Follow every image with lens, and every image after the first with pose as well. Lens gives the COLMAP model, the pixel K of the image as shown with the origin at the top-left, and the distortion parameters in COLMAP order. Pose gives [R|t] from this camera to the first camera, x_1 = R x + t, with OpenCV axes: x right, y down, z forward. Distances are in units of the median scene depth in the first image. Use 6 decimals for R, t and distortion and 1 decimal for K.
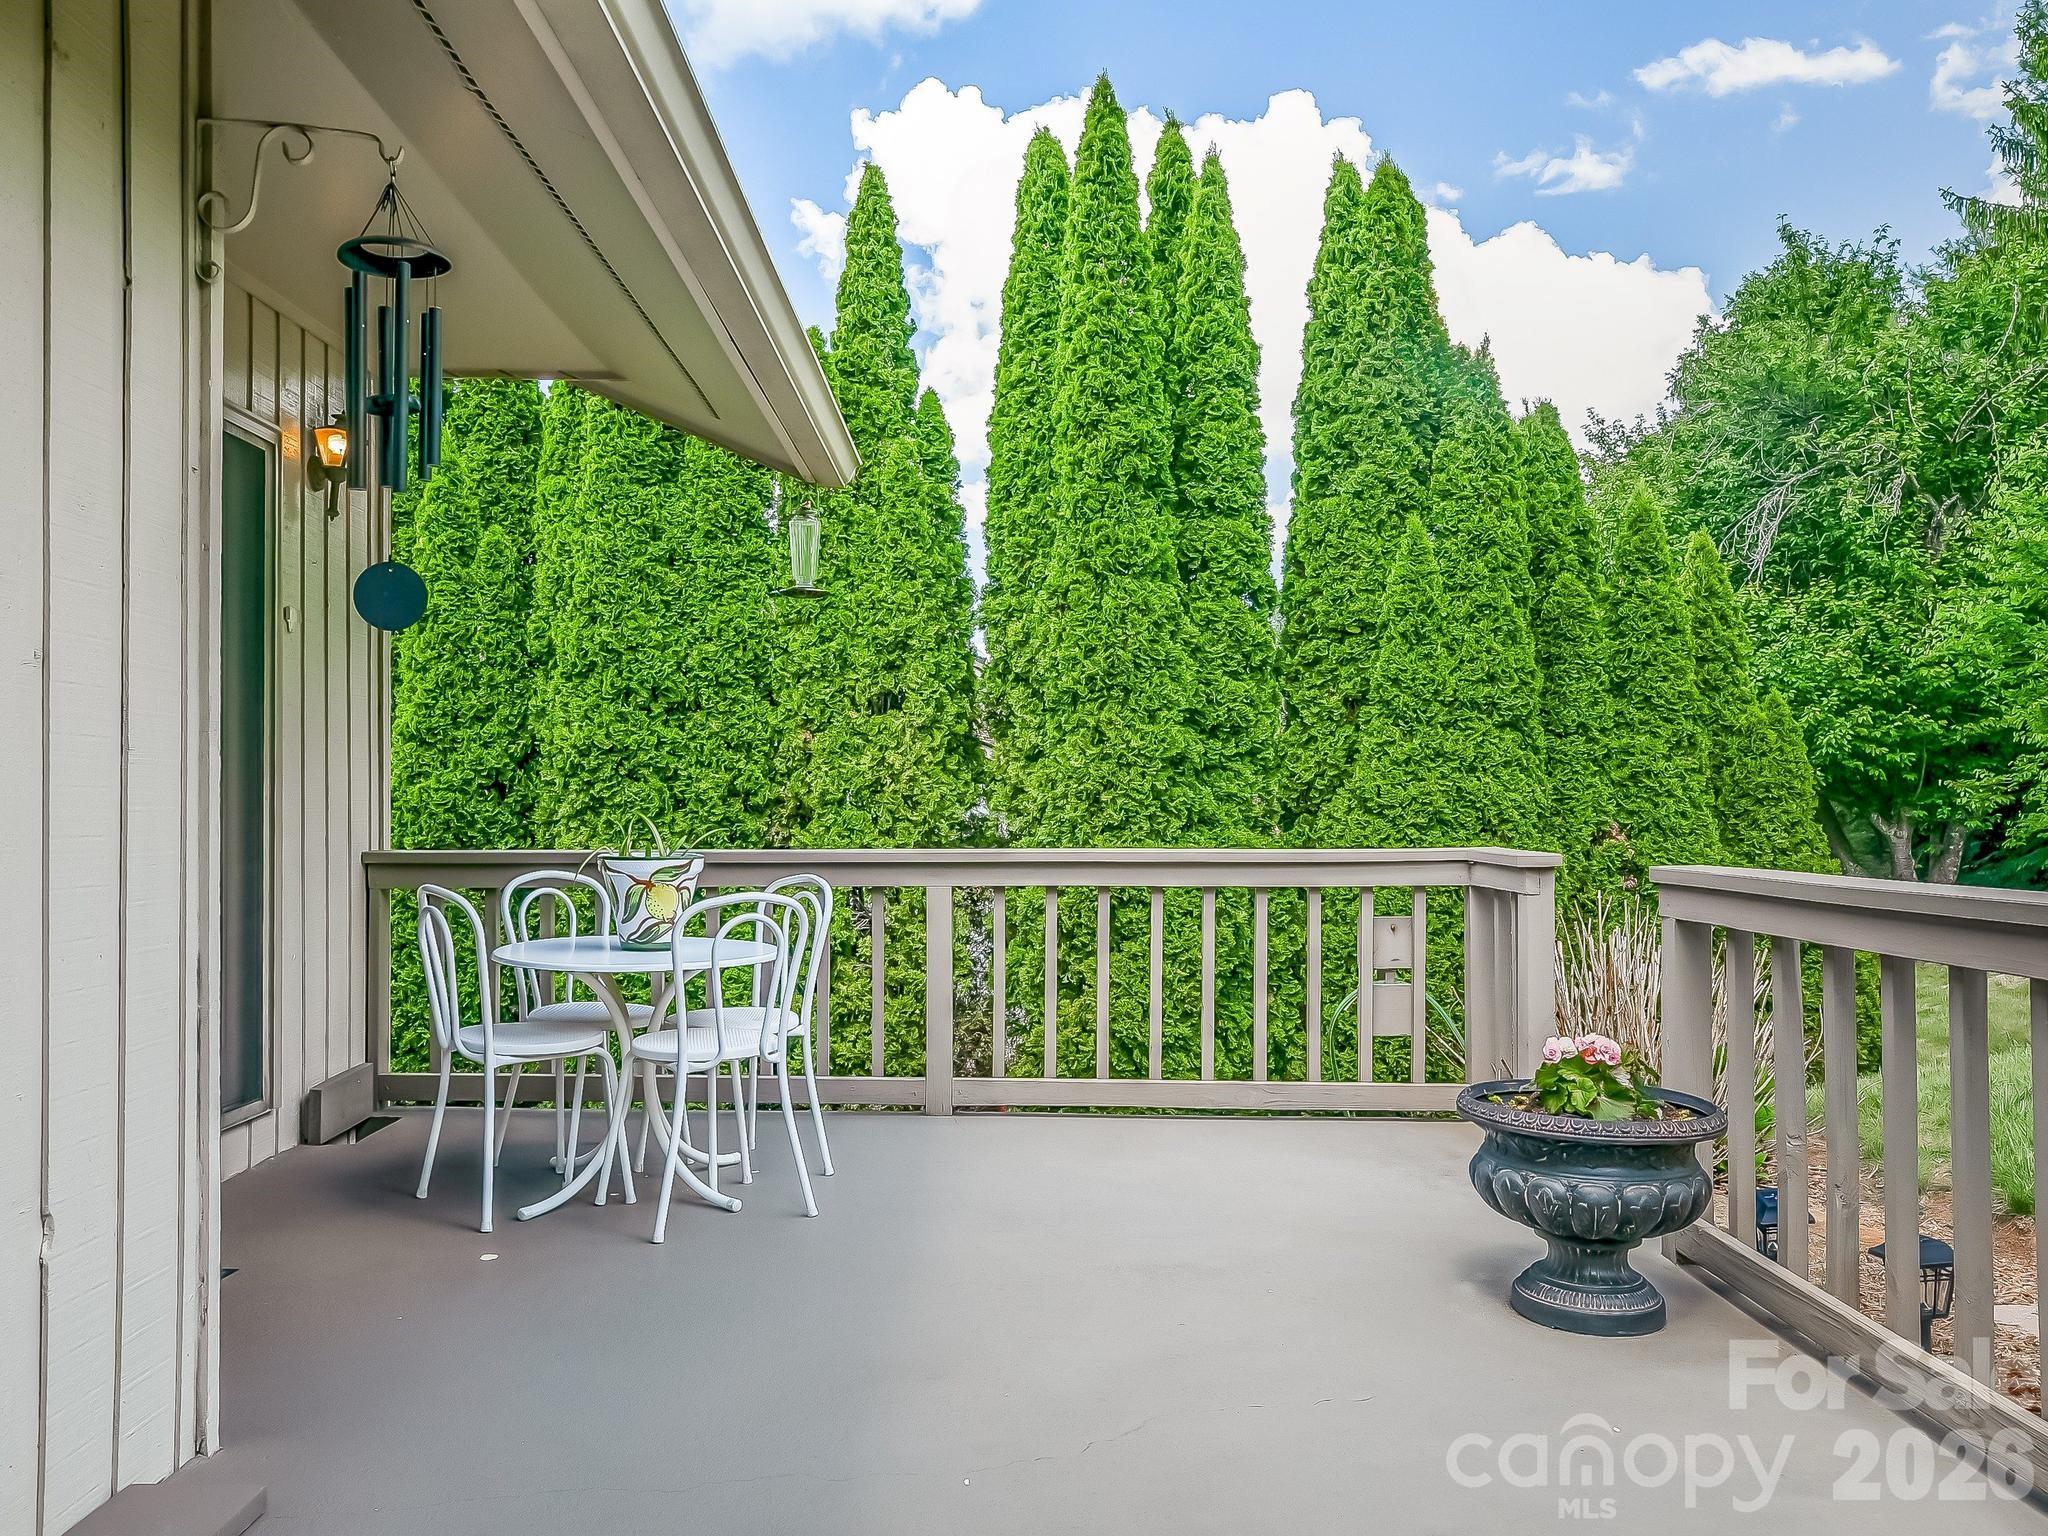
lens RADIAL K [[1498.6, 0, 1014.3], [0, 1498.6, 784.8], [0, 0, 1]] dist [-0.005046, 0.014908]
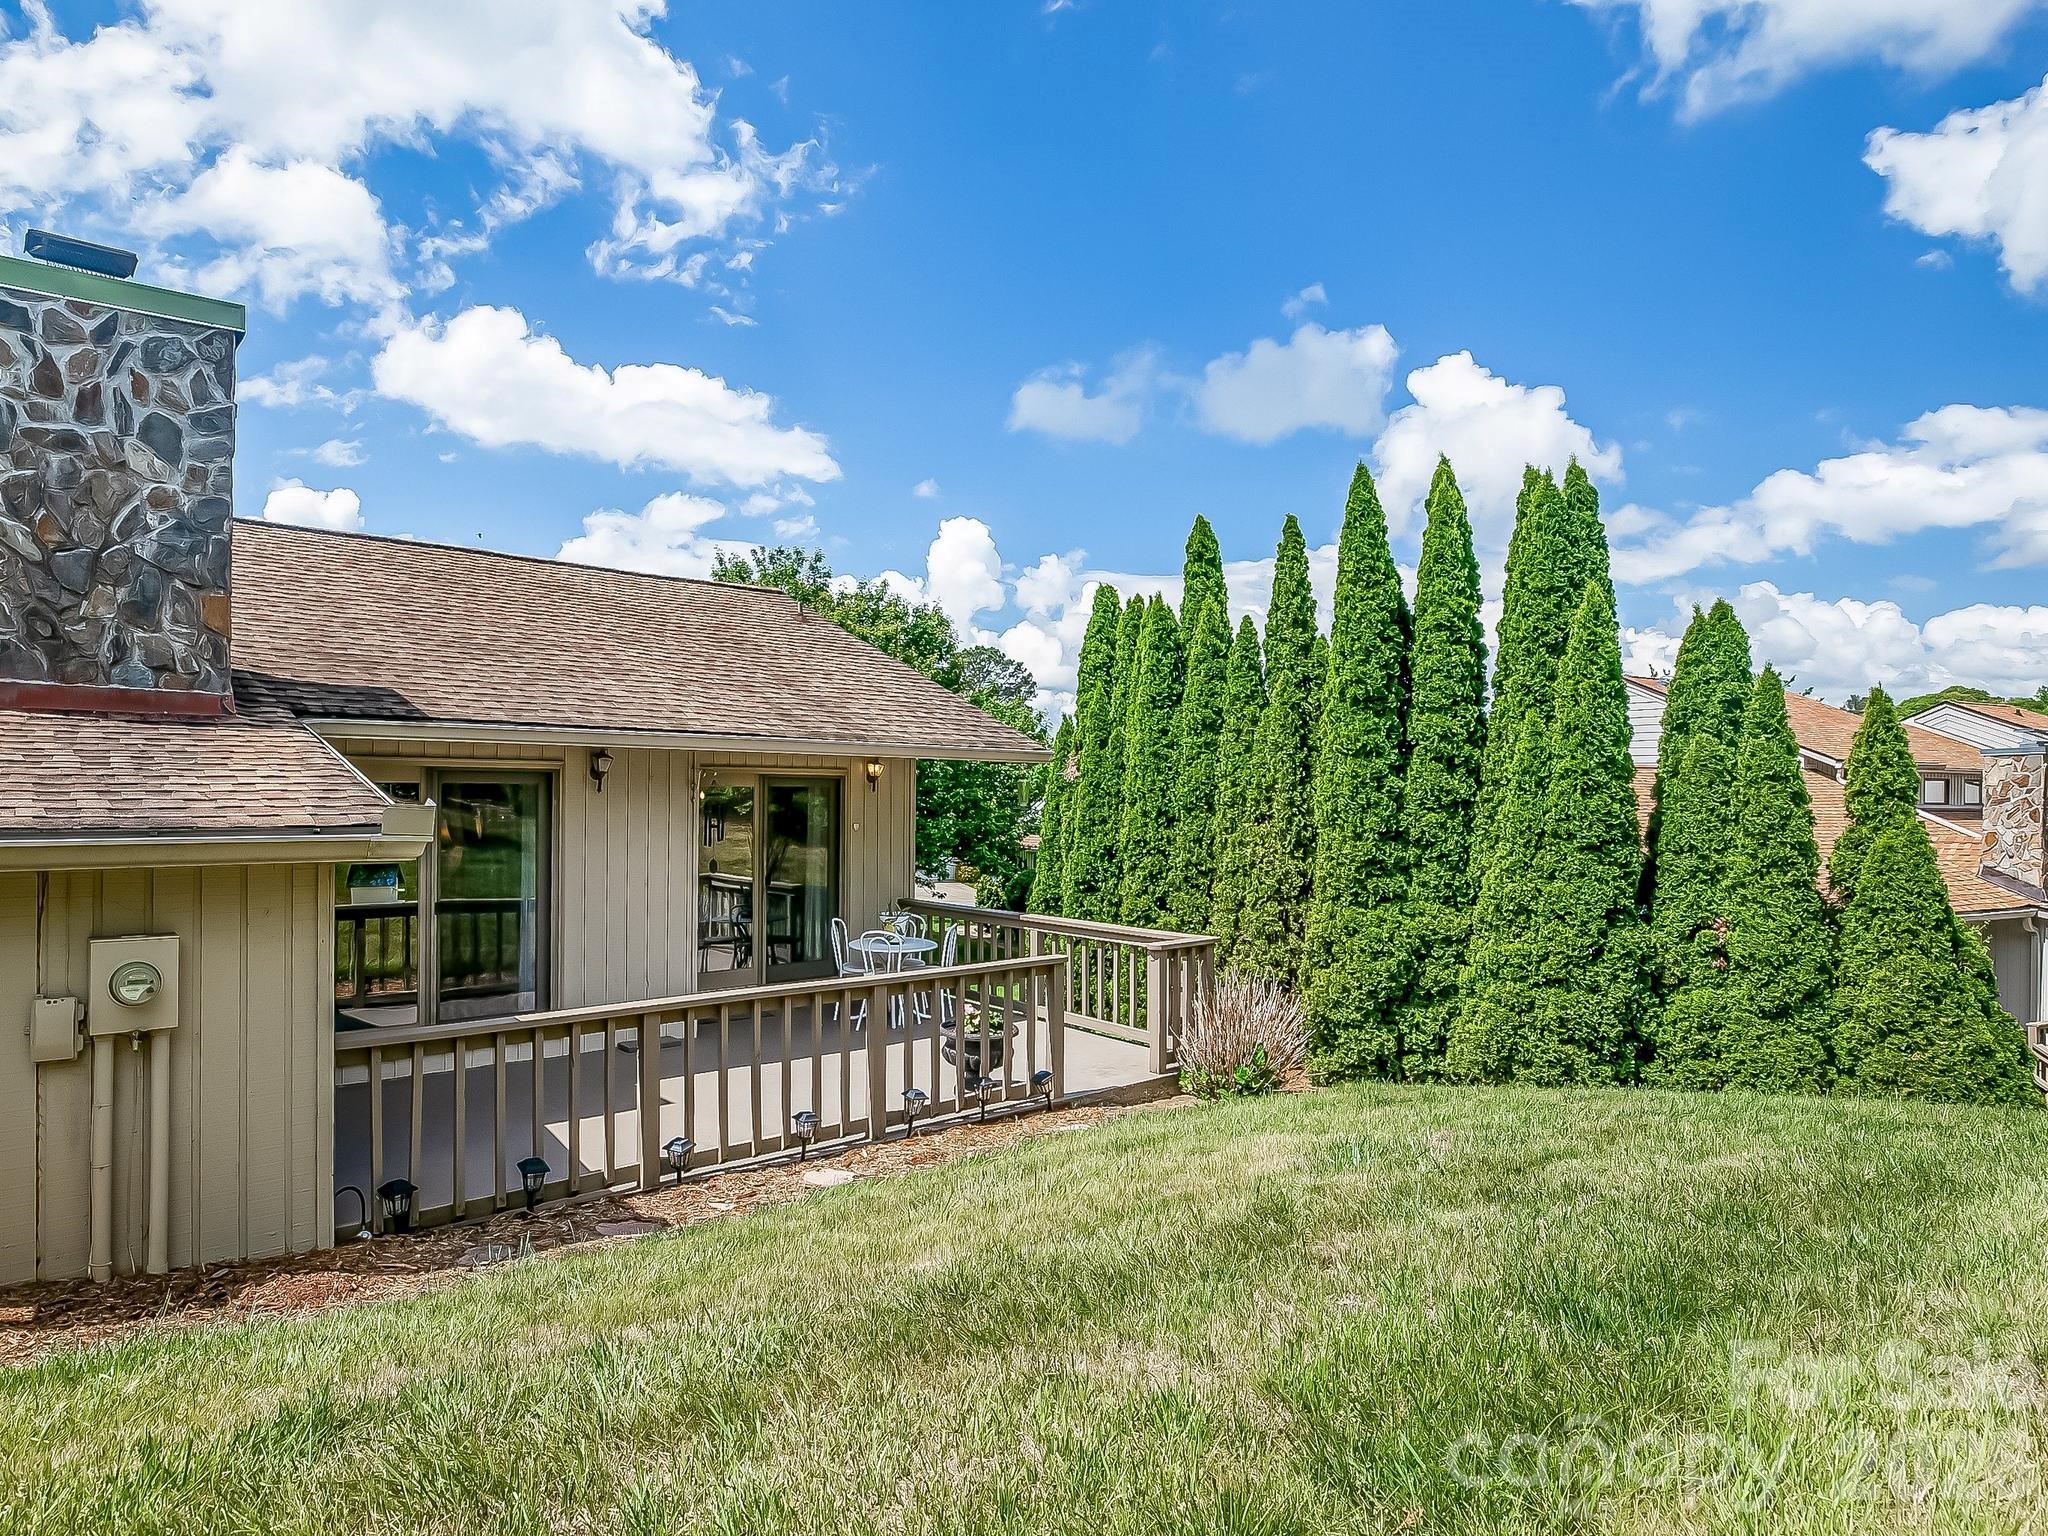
lens RADIAL K [[1151.7, 0, 939.3], [0, 1151.7, 789.0], [0, 0, 1]] dist [-0.032541, 0.005167]
pose [[0.636137, 0.003462, -0.771568, 0.762203], [0.002054, 0.999979, 0.006180, -0.102939], [0.771574, -0.005516, 0.636116, -0.217464]]
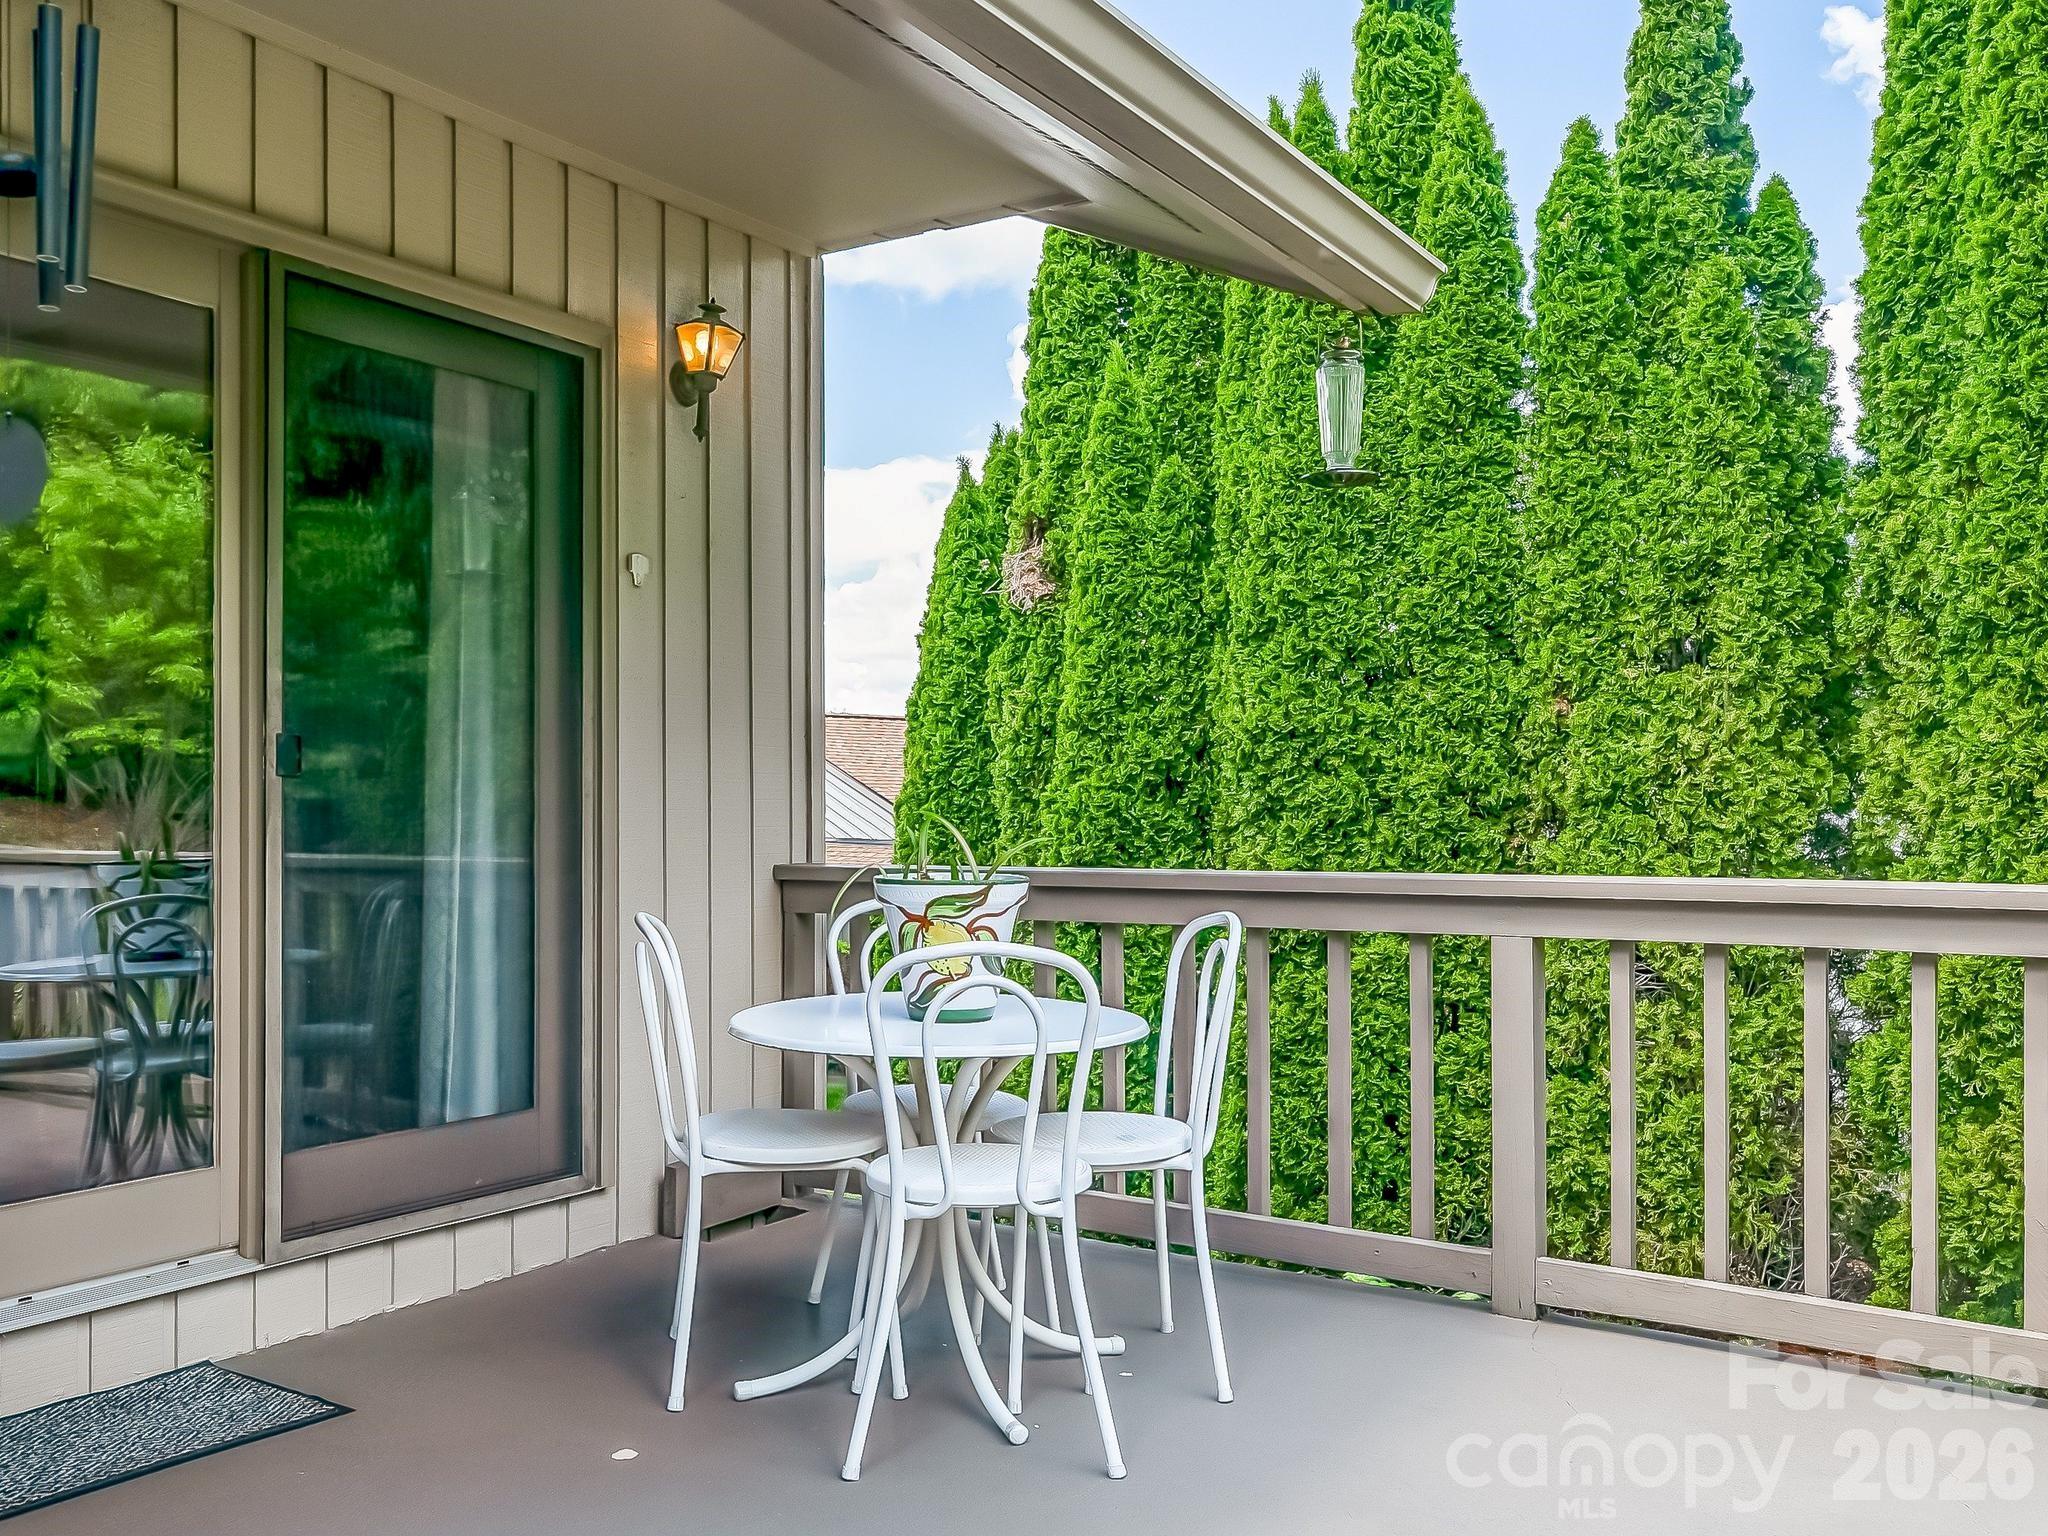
lens RADIAL K [[1795.2, 0, 971.5], [0, 1795.2, 792.6], [0, 0, 1]] dist [0.000775, 0.020505]
pose [[0.833421, -0.006587, -0.552599, 0.093761], [0.008768, 0.999961, 0.001304, 0.003671], [0.552568, -0.005932, 0.833447, 0.153109]]
